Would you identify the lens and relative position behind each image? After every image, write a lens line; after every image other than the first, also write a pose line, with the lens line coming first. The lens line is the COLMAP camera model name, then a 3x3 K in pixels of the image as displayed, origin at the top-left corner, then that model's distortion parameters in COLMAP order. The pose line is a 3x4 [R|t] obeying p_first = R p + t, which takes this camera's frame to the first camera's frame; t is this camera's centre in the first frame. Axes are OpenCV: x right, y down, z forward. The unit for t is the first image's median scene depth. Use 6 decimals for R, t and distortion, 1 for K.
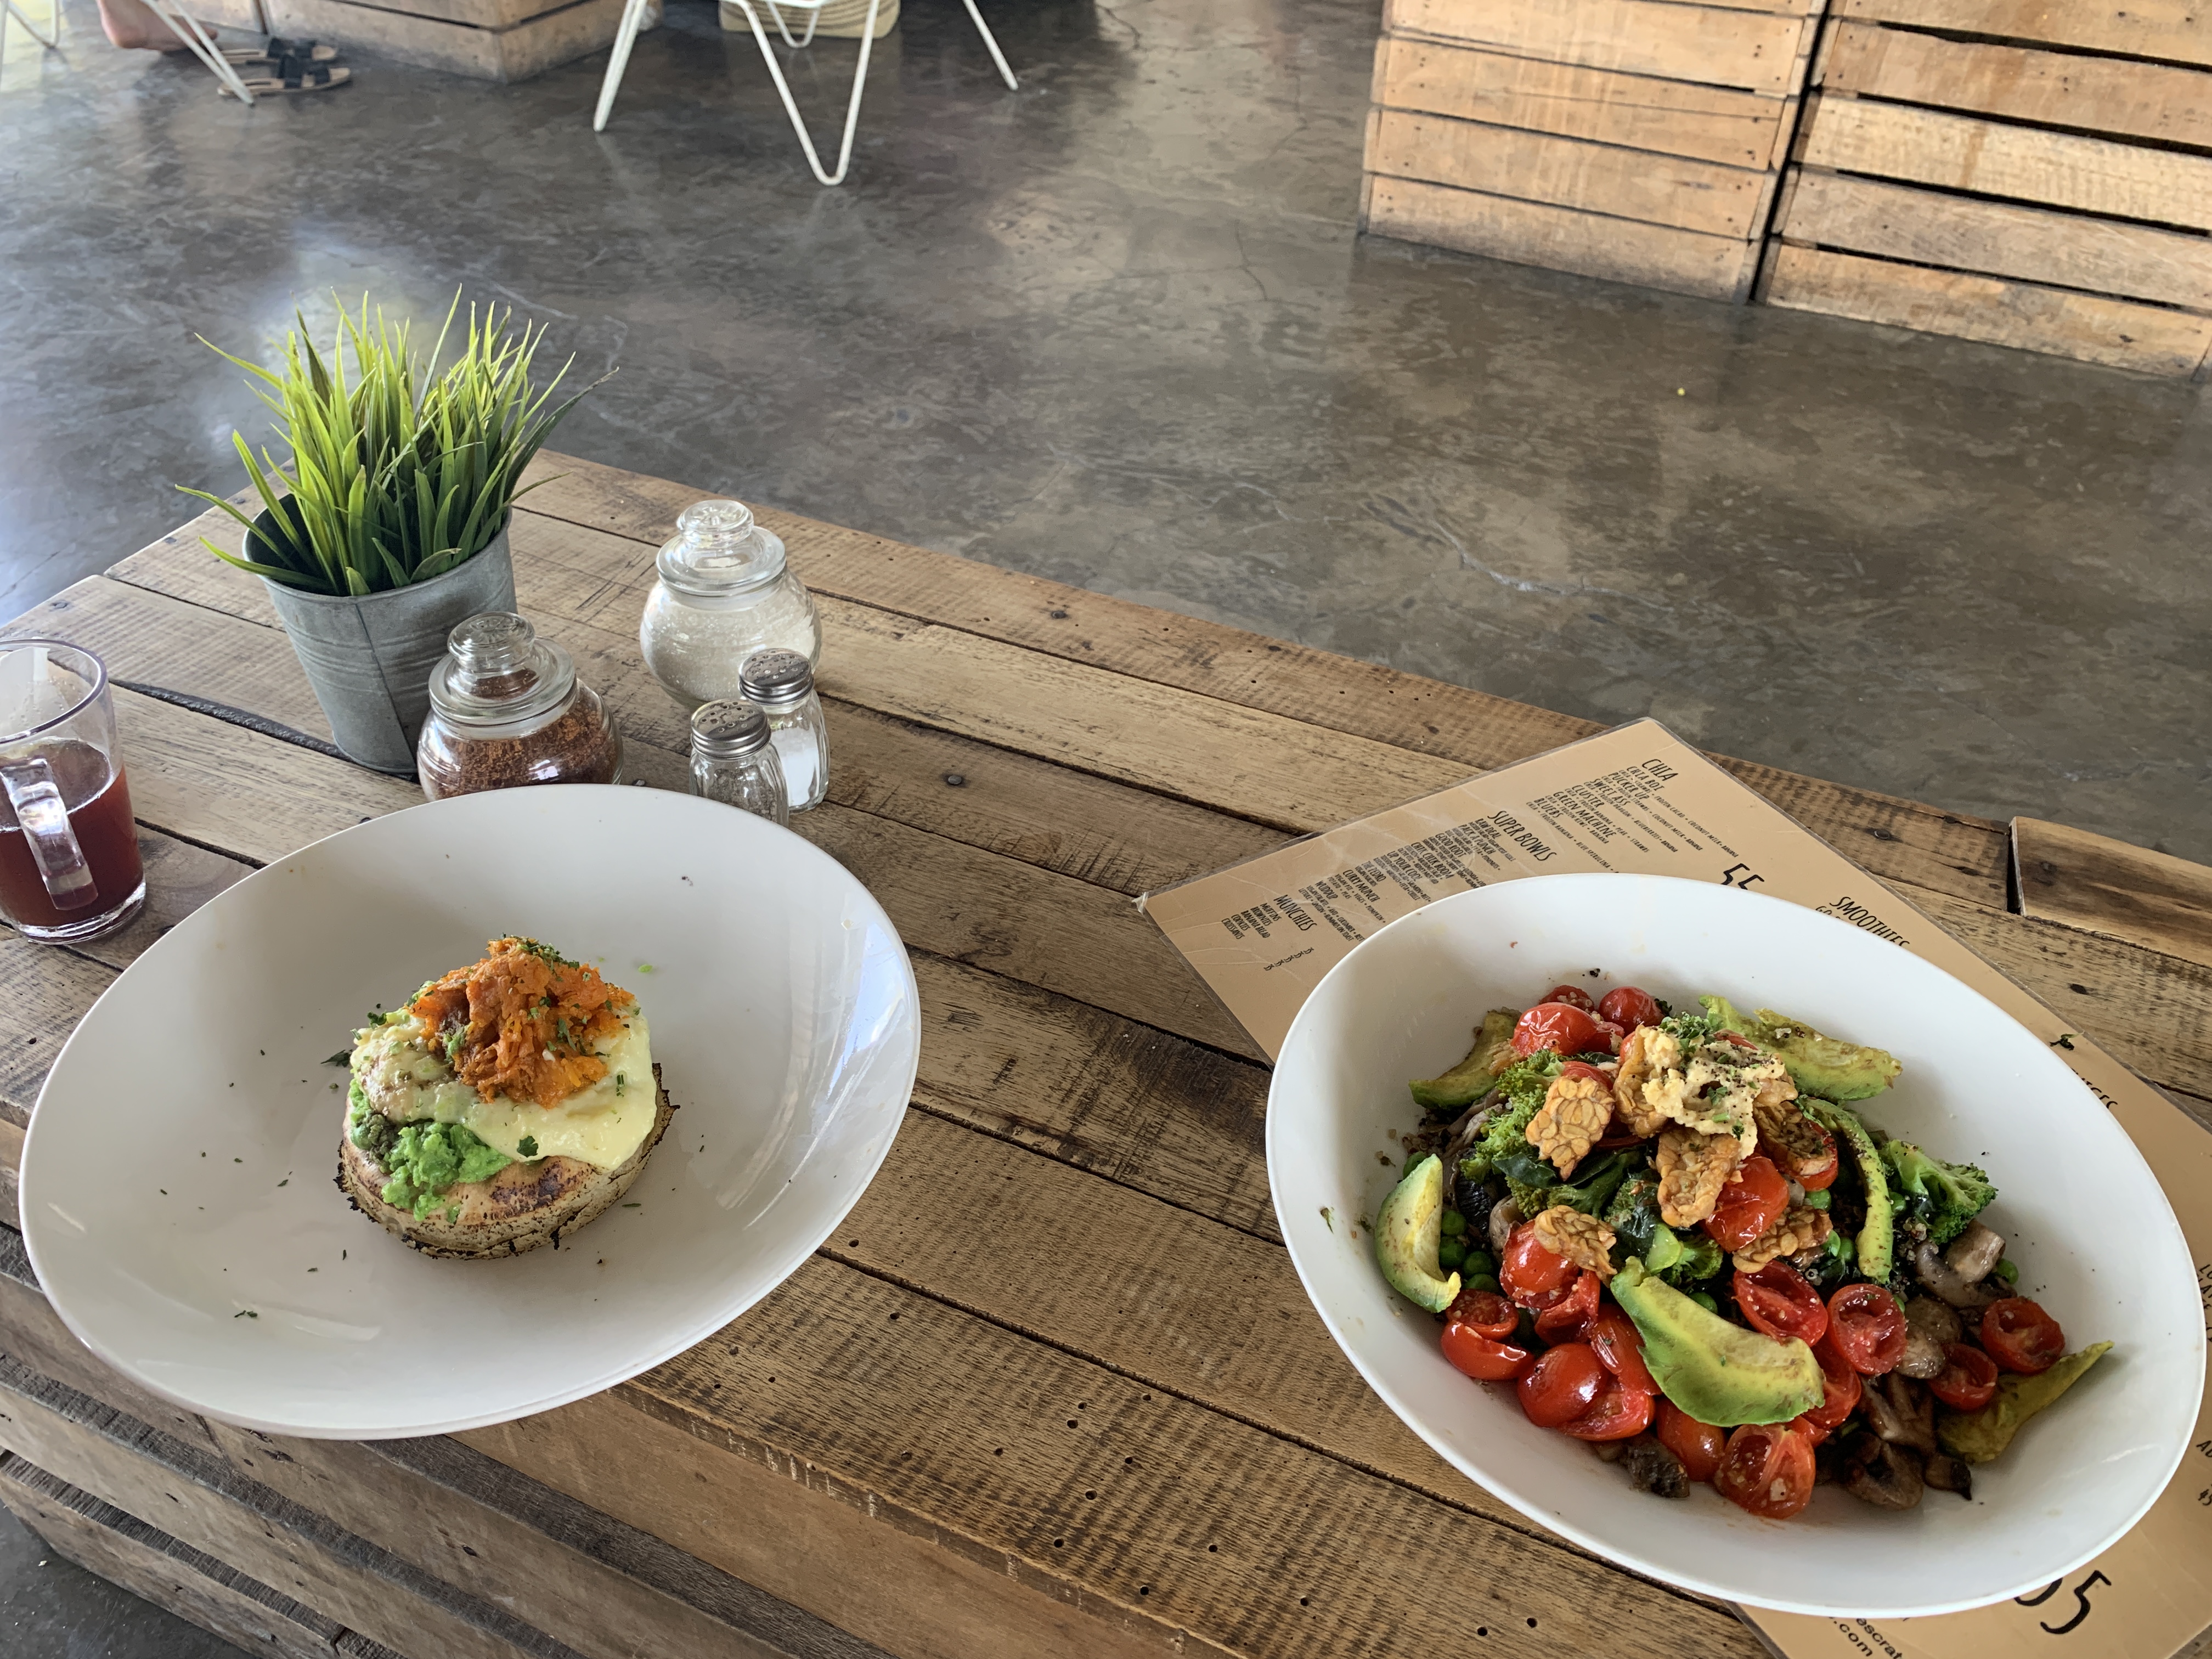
lens RADIAL K [[1693.4, 0, 1094.6], [0, 1693.4, 824.5], [0, 0, 1]] dist [0.030168, -0.045767]
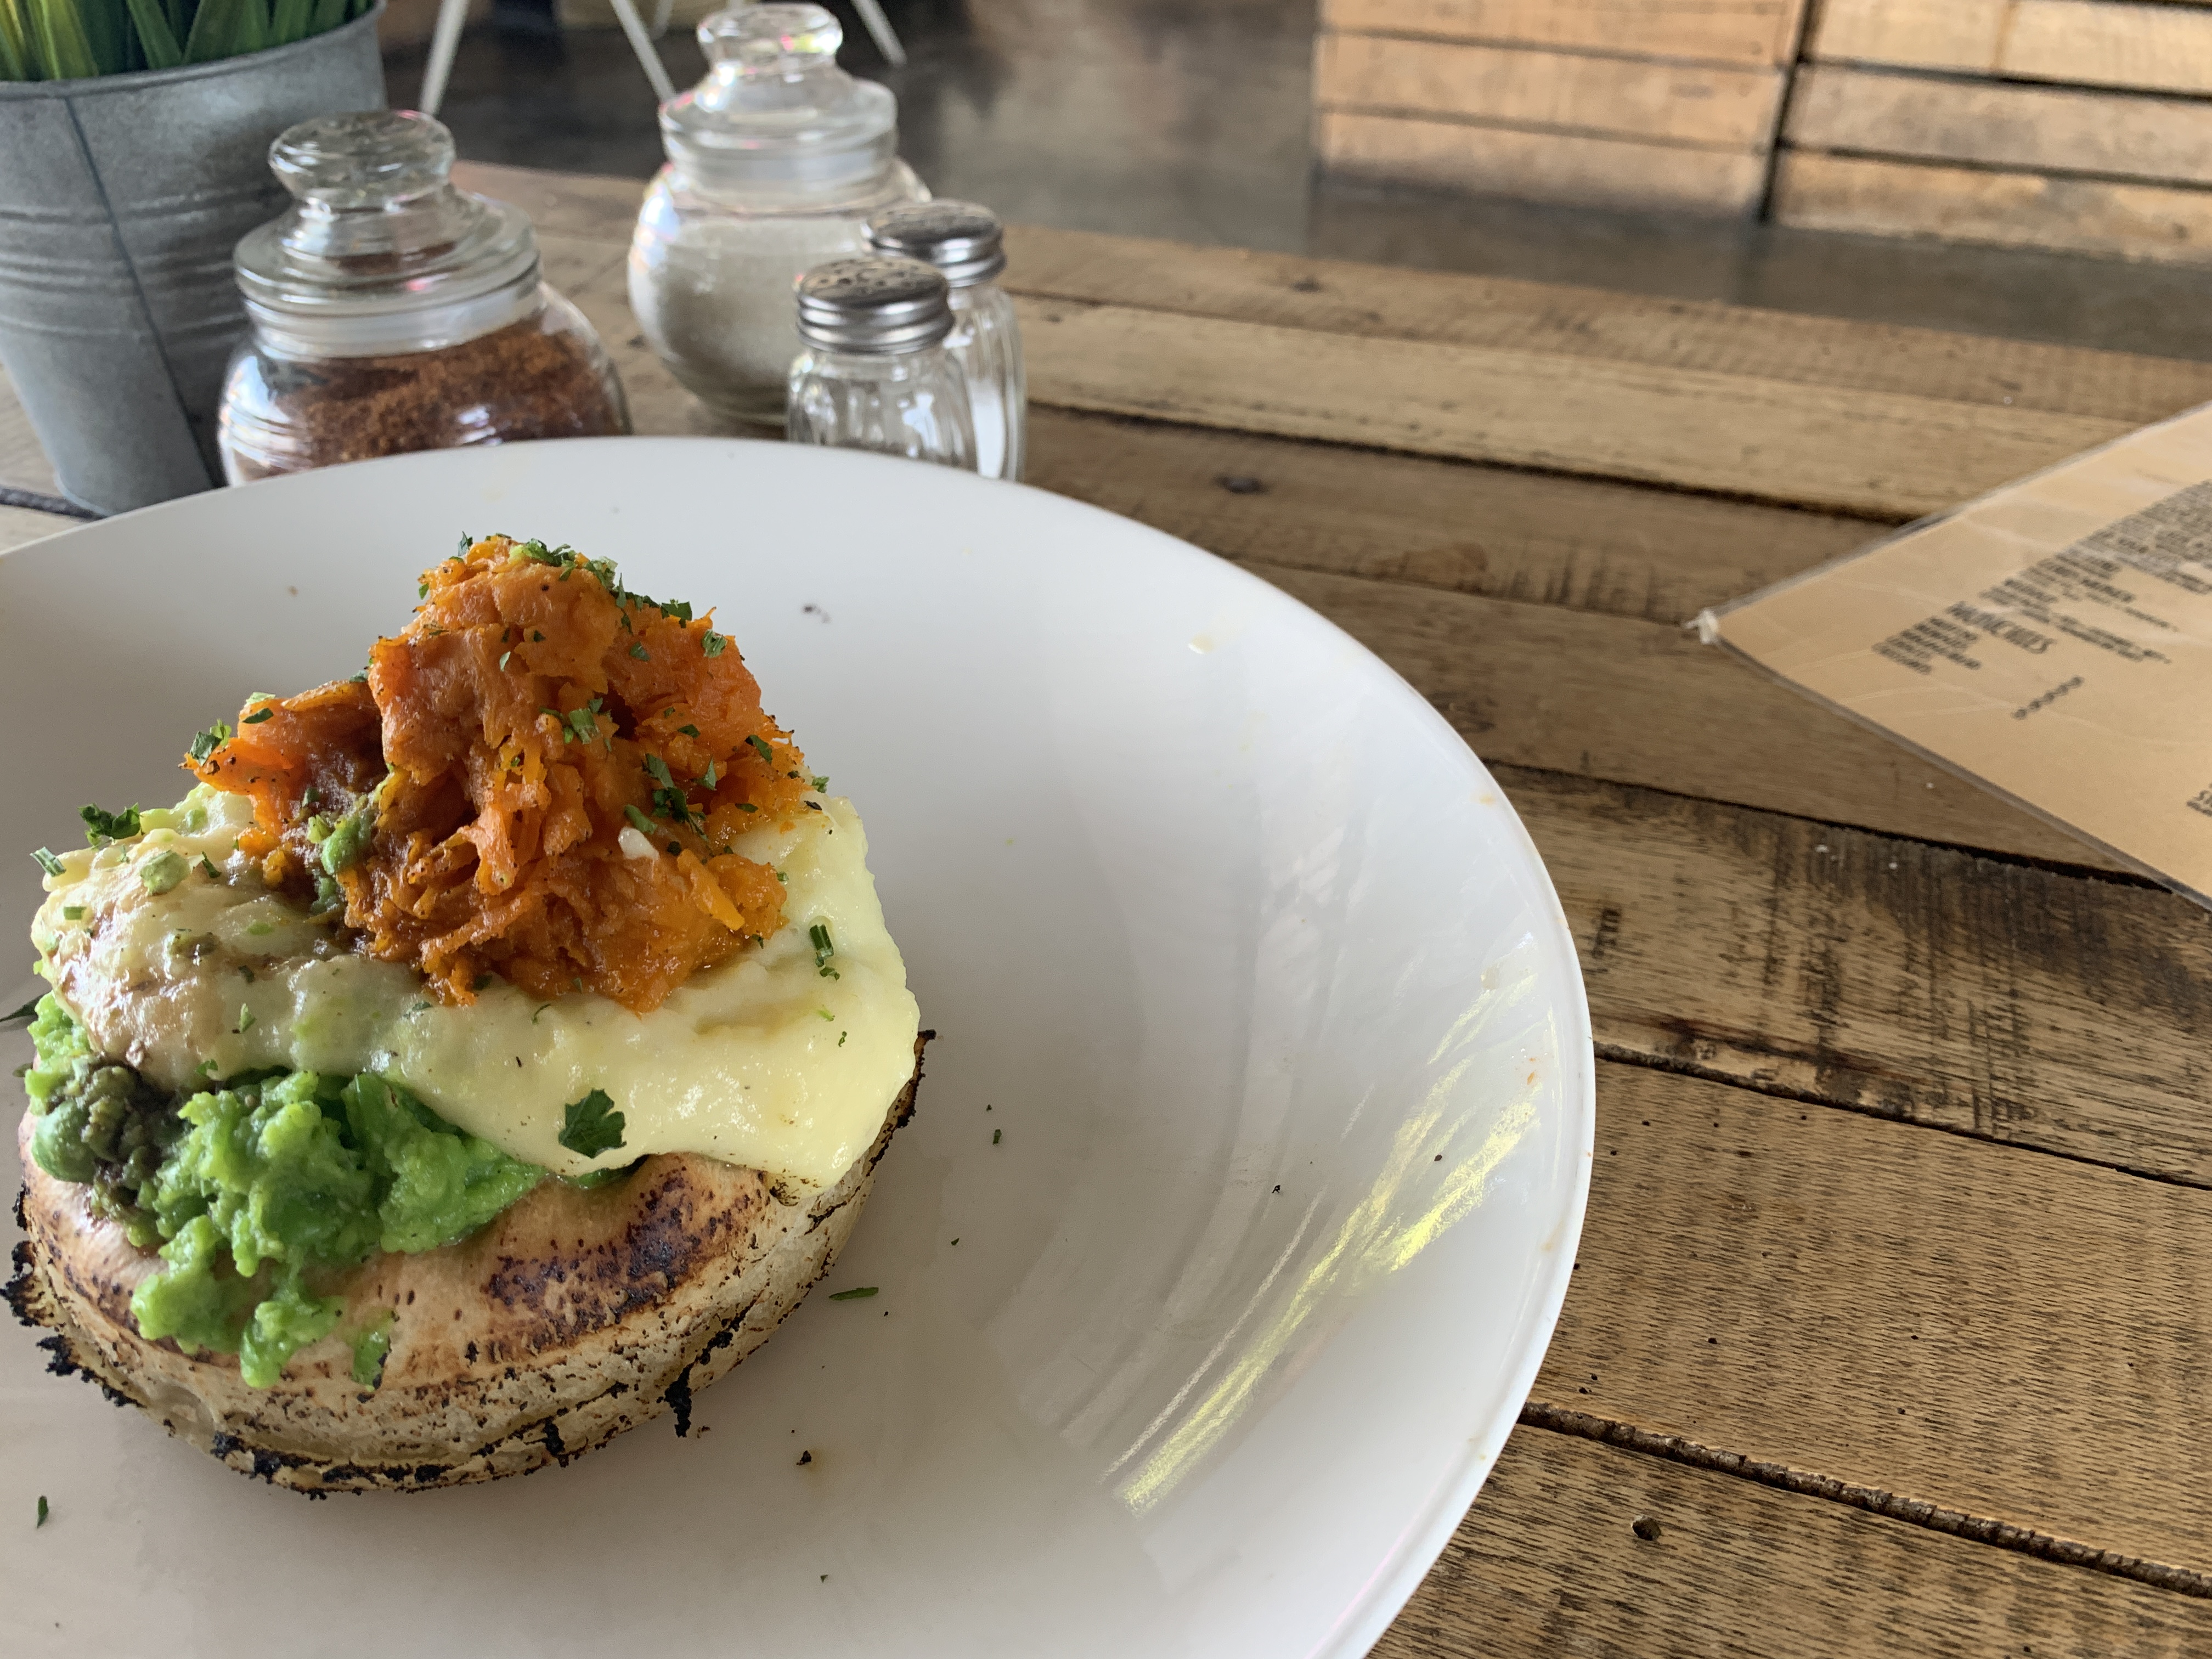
lens RADIAL K [[1693.4, 0, 1073.1], [0, 1693.4, 853.4], [0, 0, 1]] dist [0.030168, -0.045767]
pose [[0.995059, -0.071836, 0.068538, -0.206872], [0.074958, 0.996210, -0.044116, 0.126262], [-0.065110, 0.049035, 0.996673, 0.530554]]
